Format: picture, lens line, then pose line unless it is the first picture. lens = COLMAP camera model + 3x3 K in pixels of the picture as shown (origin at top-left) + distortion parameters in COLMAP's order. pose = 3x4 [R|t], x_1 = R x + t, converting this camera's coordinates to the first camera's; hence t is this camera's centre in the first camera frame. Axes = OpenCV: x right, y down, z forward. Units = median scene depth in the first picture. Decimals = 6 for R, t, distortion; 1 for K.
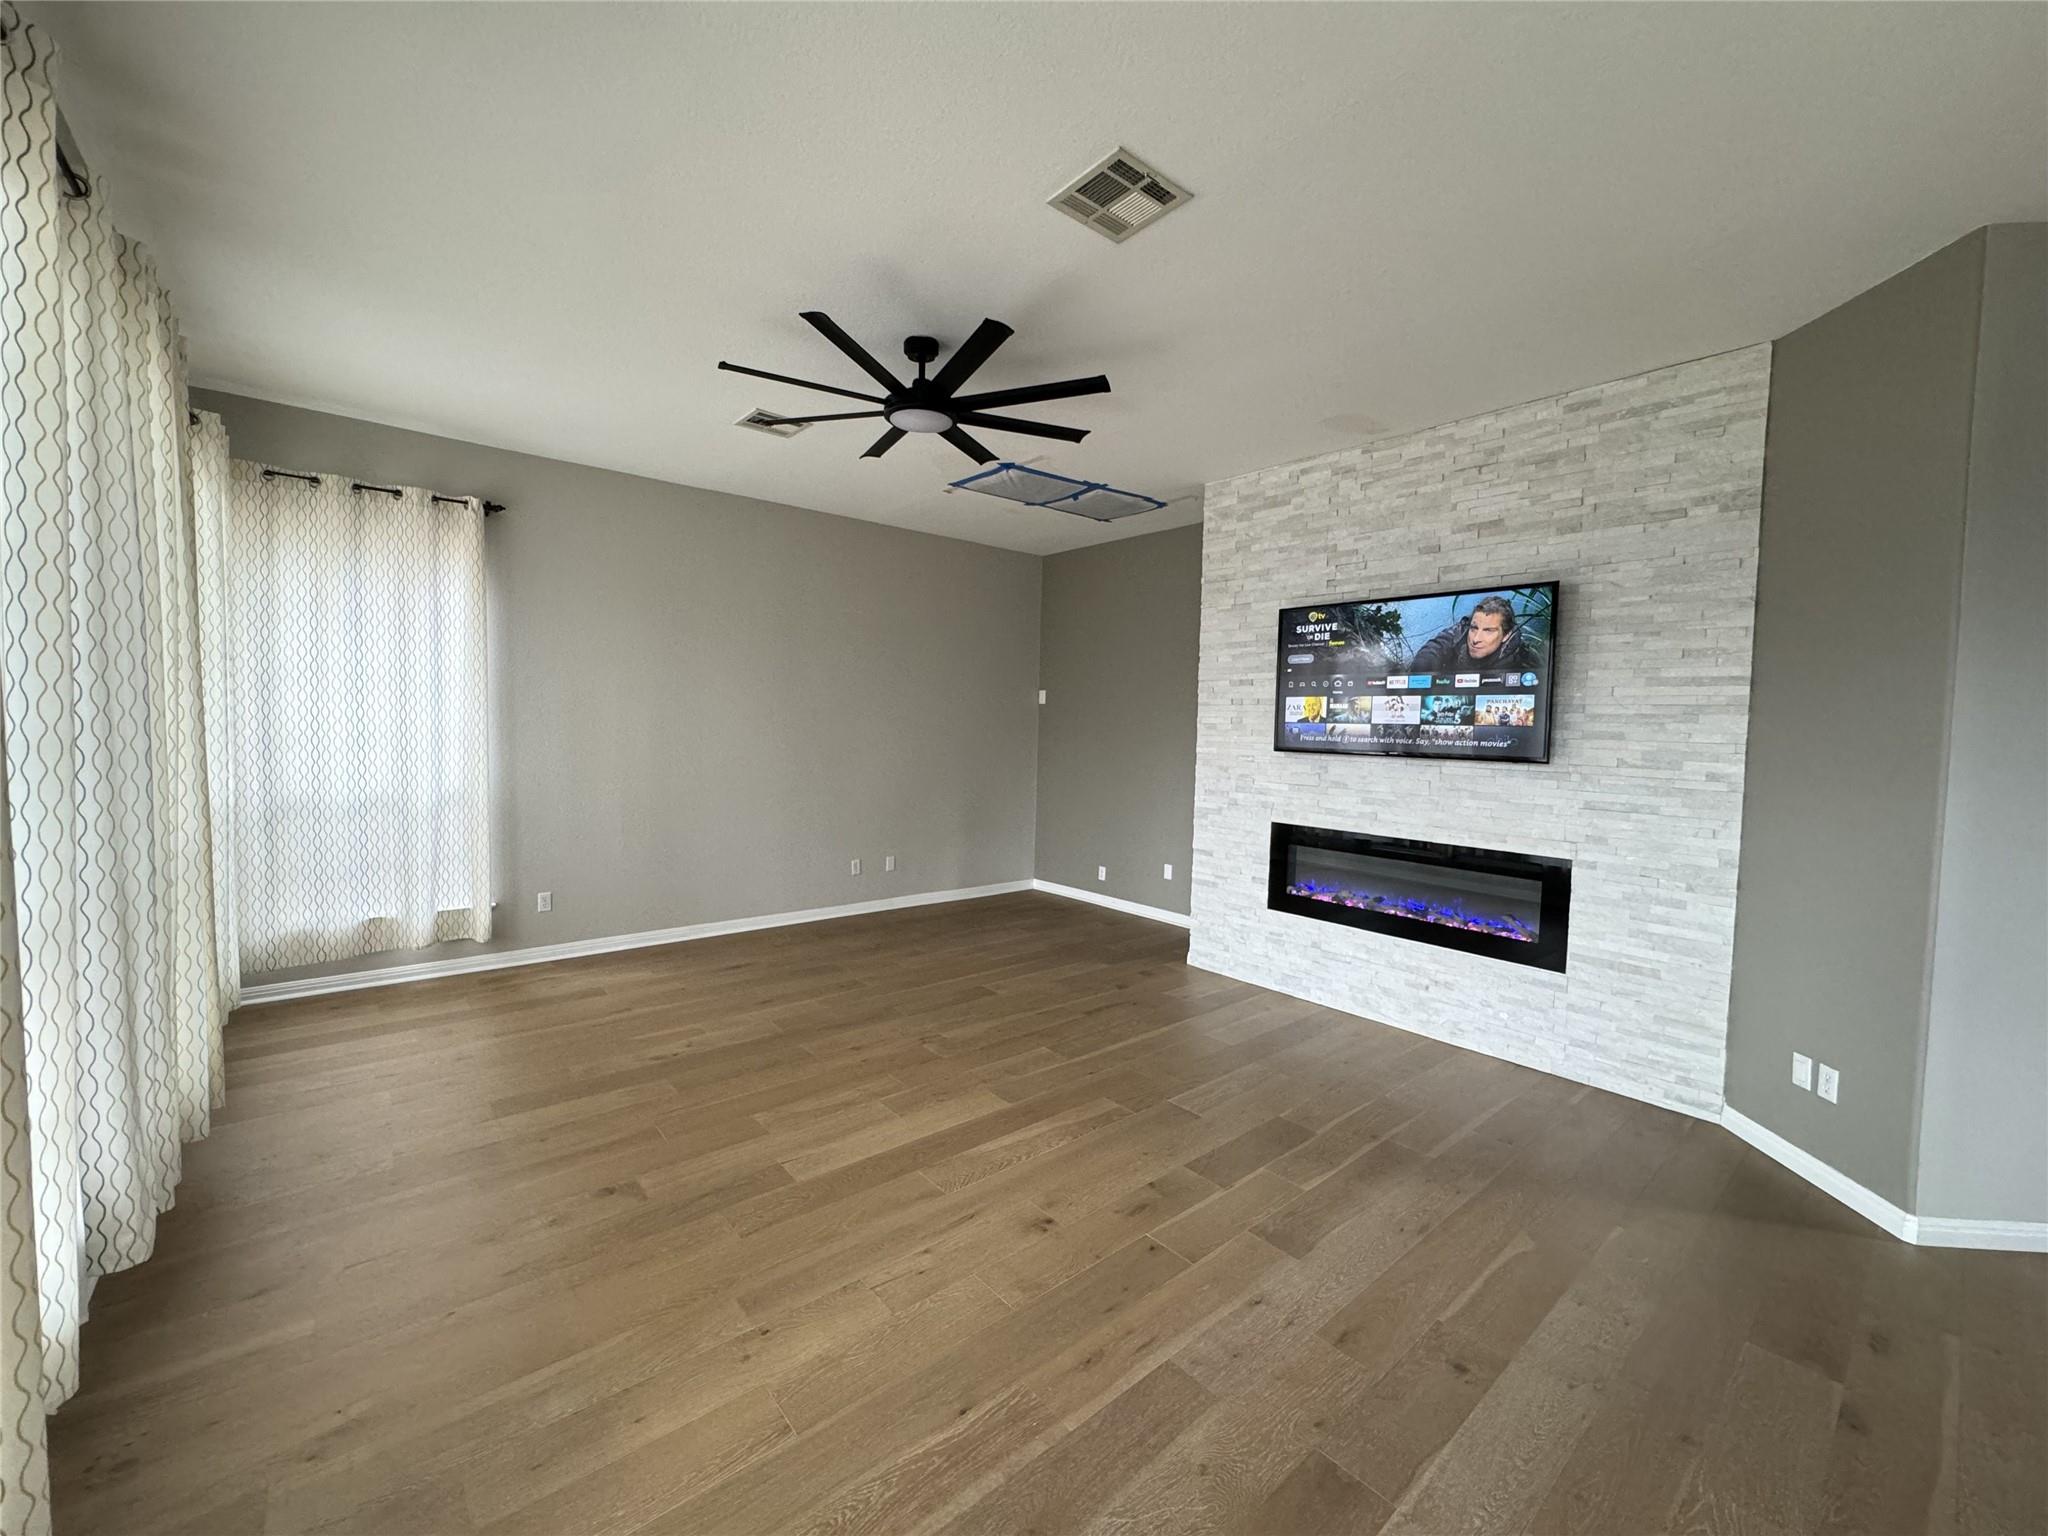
lens RADIAL K [[823.6, 0, 1027.3], [0, 823.6, 767.8], [0, 0, 1]] dist [-0.002247, -0.000216]
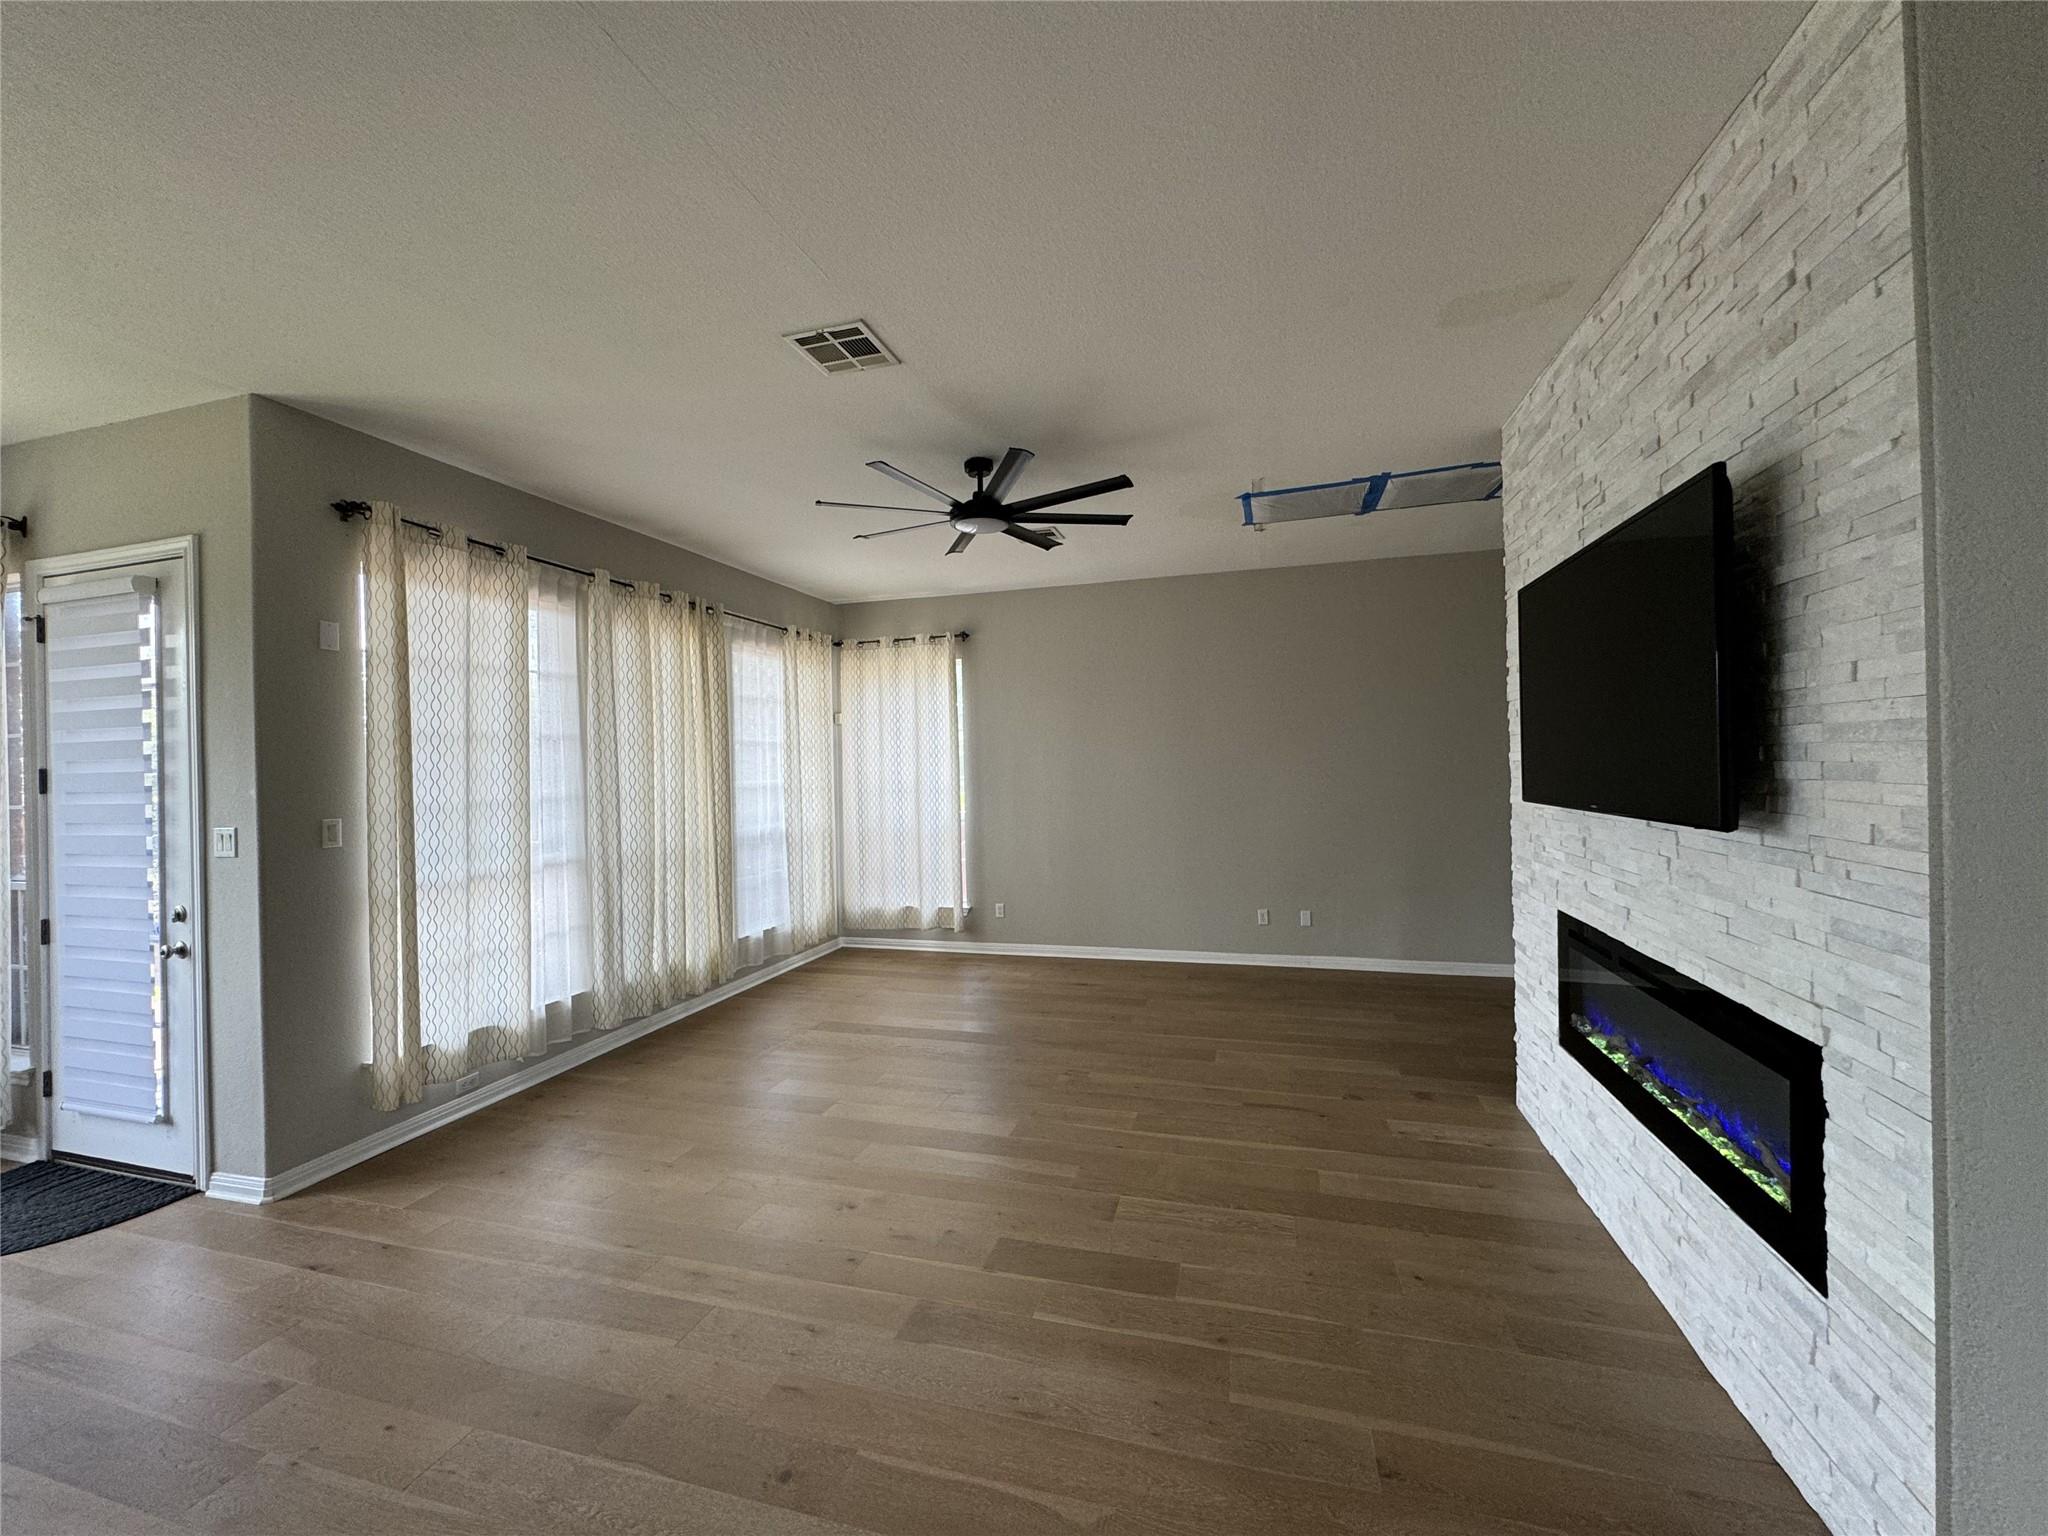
lens RADIAL K [[823.6, 0, 1027.3], [0, 823.6, 767.8], [0, 0, 1]] dist [-0.002247, -0.000216]
pose [[0.547888, -0.032804, -0.835908, 0.687074], [-0.010935, 0.998865, -0.046366, -0.013271], [0.836480, 0.034544, 0.546907, 0.322219]]
